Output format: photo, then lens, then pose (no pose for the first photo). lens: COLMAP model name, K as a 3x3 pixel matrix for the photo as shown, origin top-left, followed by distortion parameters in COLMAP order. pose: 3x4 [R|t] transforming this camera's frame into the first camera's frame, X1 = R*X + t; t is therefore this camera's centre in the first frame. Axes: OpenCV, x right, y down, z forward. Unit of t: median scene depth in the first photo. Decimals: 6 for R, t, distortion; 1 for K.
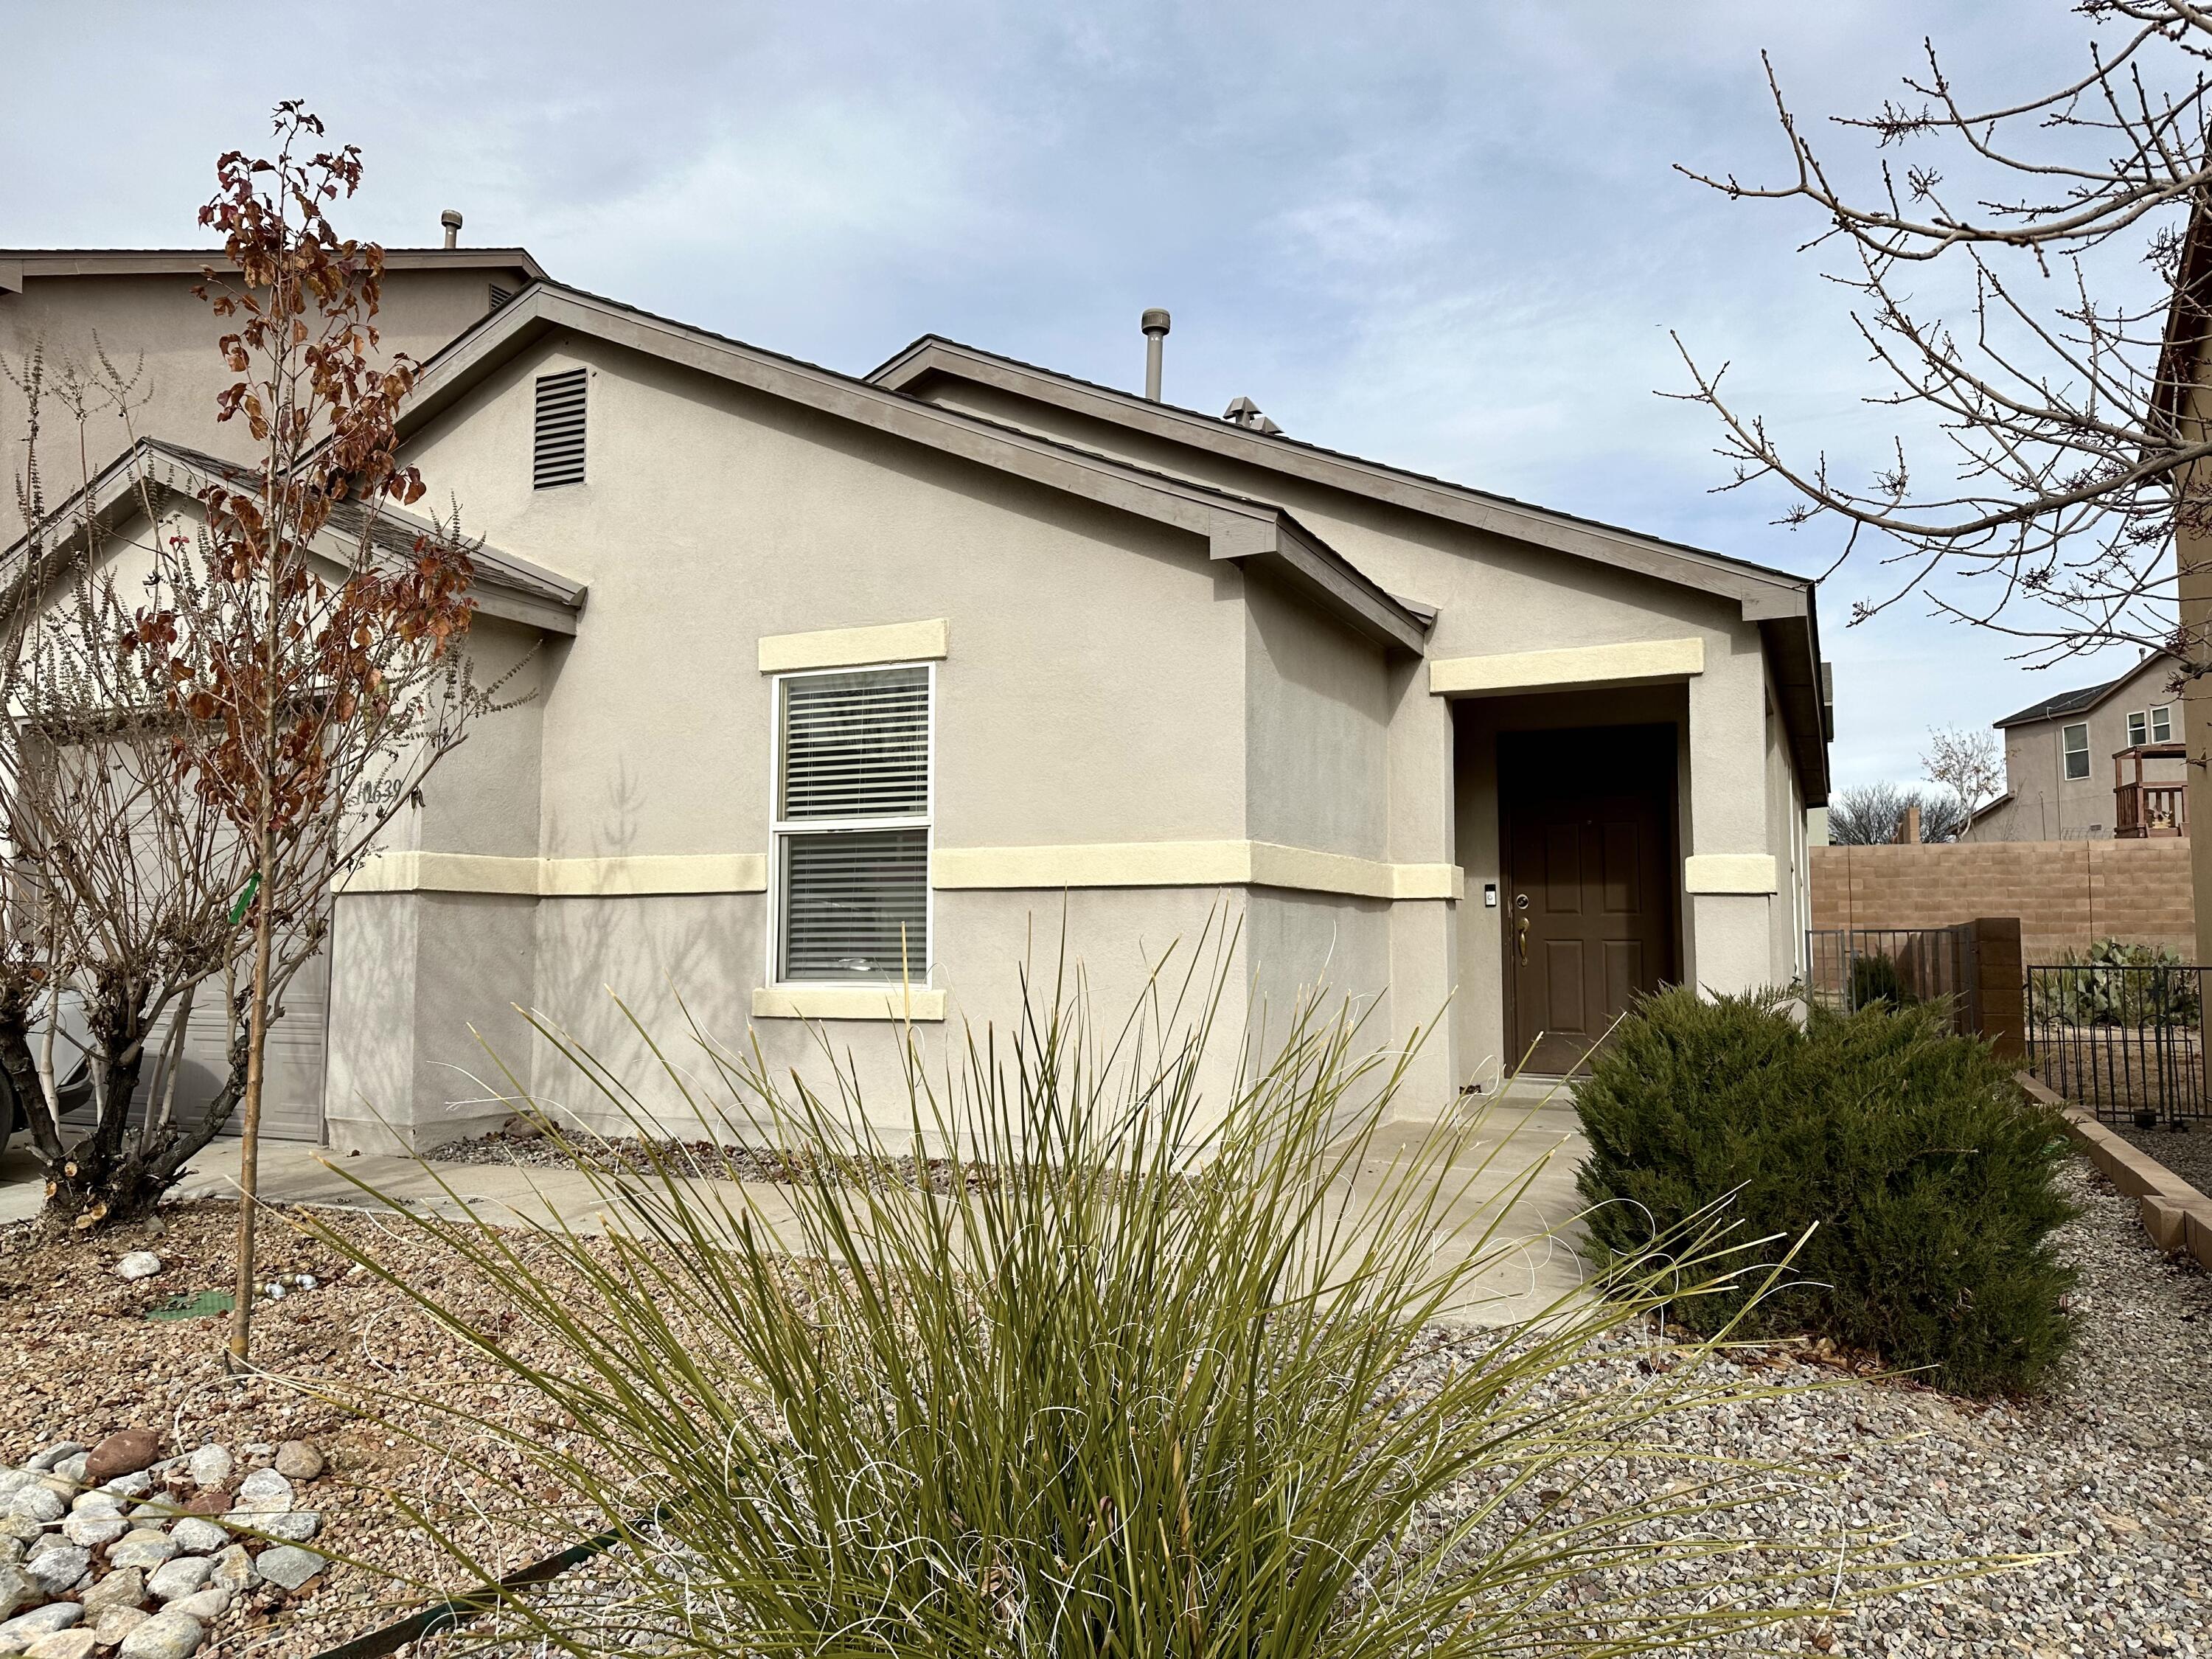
lens RADIAL K [[1556.8, 0, 1100.1], [0, 1556.8, 830.7], [0, 0, 1]] dist [0.075626, -0.087809]
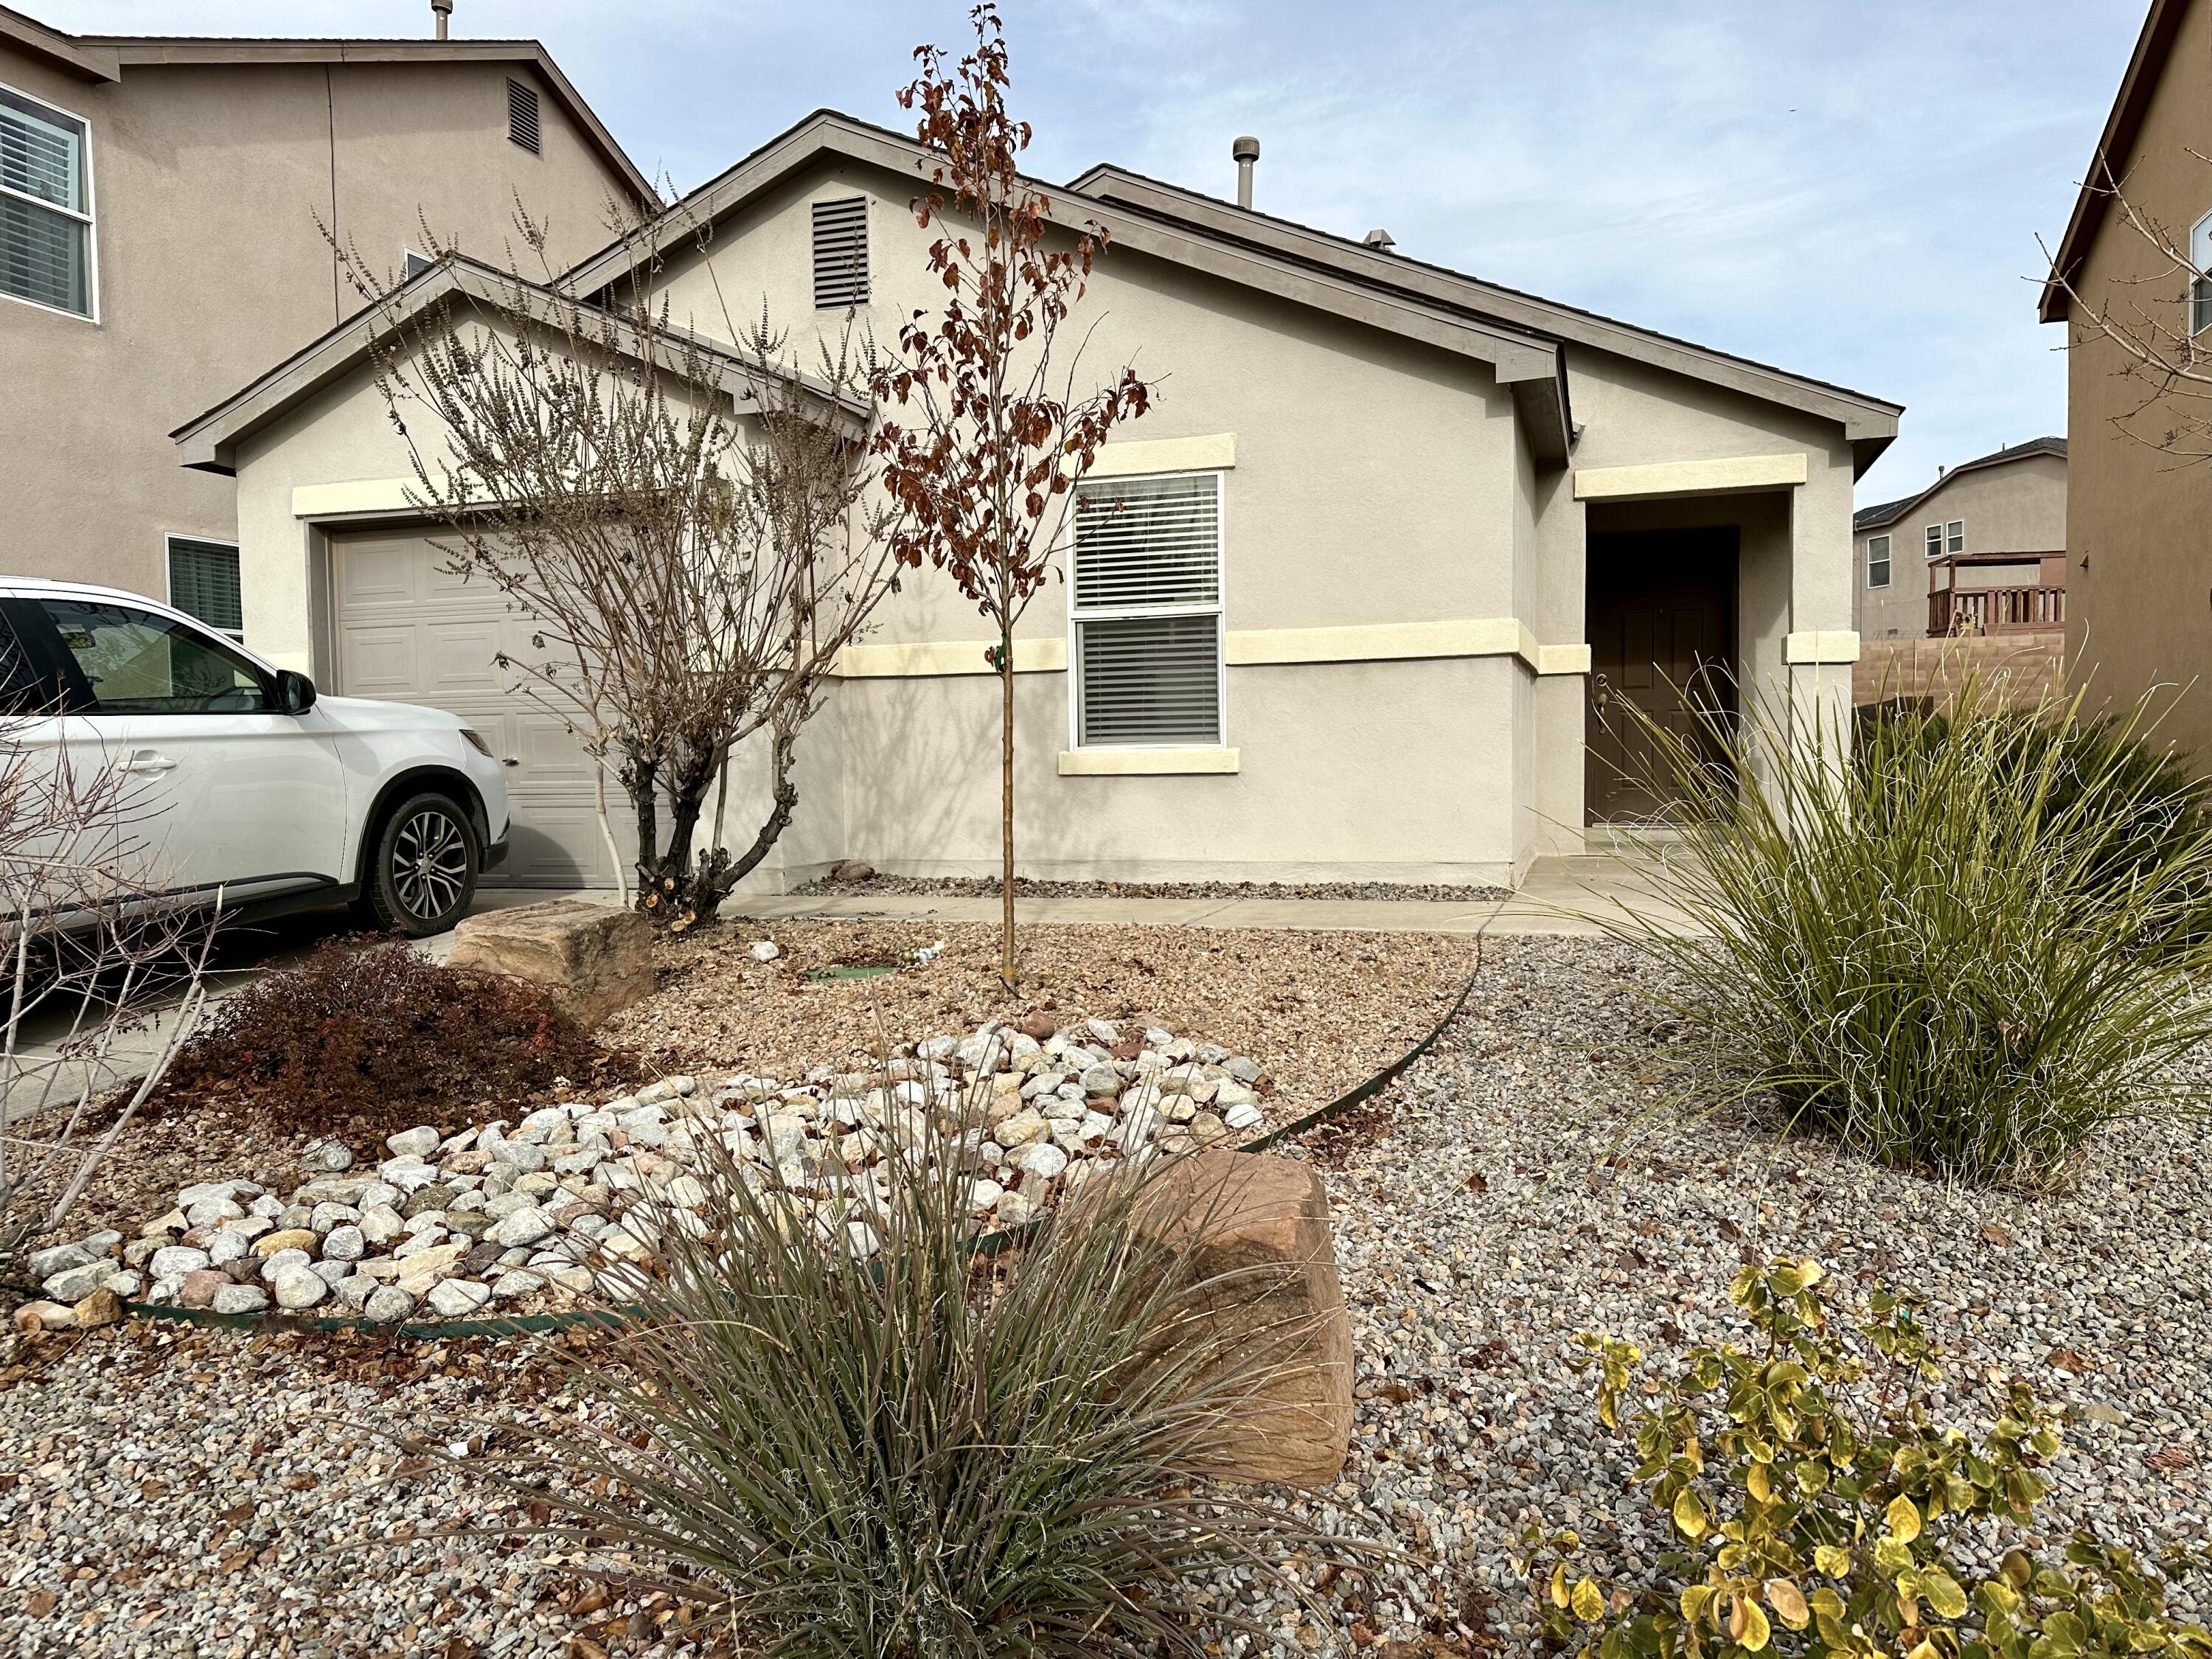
lens RADIAL K [[1556.8, 0, 1099.2], [0, 1556.8, 847.5], [0, 0, 1]] dist [0.075626, -0.087809]
pose [[0.991479, -0.023596, 0.128113, -0.324413], [0.007303, 0.991980, 0.126186, 0.022028], [-0.130063, -0.124175, 0.983699, -0.168993]]
